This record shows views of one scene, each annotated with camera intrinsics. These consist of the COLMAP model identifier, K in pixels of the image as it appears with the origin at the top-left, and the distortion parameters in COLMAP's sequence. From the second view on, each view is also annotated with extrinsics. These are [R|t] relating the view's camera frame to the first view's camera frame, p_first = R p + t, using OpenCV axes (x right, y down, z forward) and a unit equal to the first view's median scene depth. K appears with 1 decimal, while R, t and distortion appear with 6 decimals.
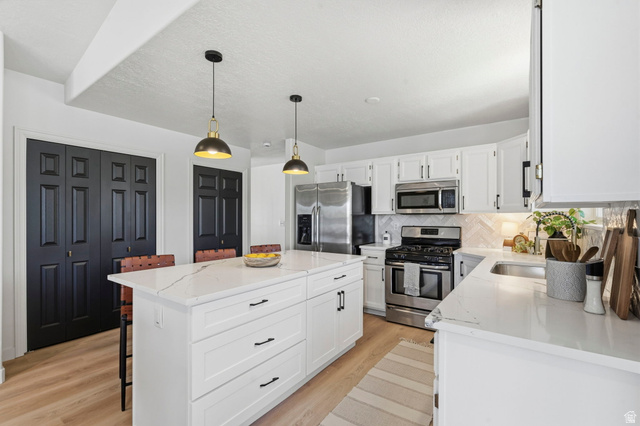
lens RADIAL K [[288.8, 0, 319.0], [0, 288.8, 217.5], [0, 0, 1]] dist [-0.009895, -0.000463]
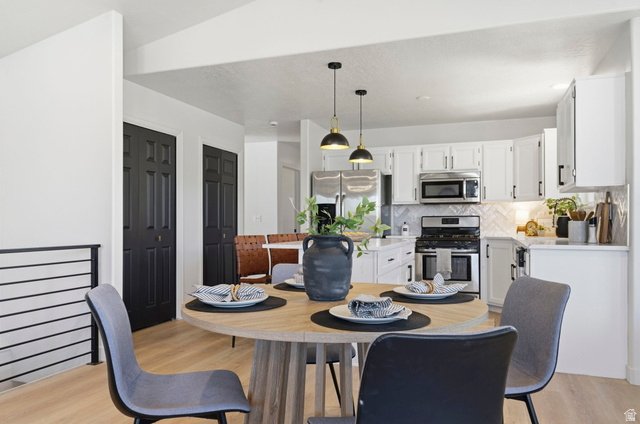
lens RADIAL K [[483.3, 0, 318.1], [0, 483.3, 224.2], [0, 0, 1]] dist [0.001414, -0.001694]
pose [[0.959673, -0.000944, 0.281117, -0.588876], [0.001022, 0.999999, -0.000129, 0.064166], [-0.281117, 0.000411, 0.959674, -0.548490]]
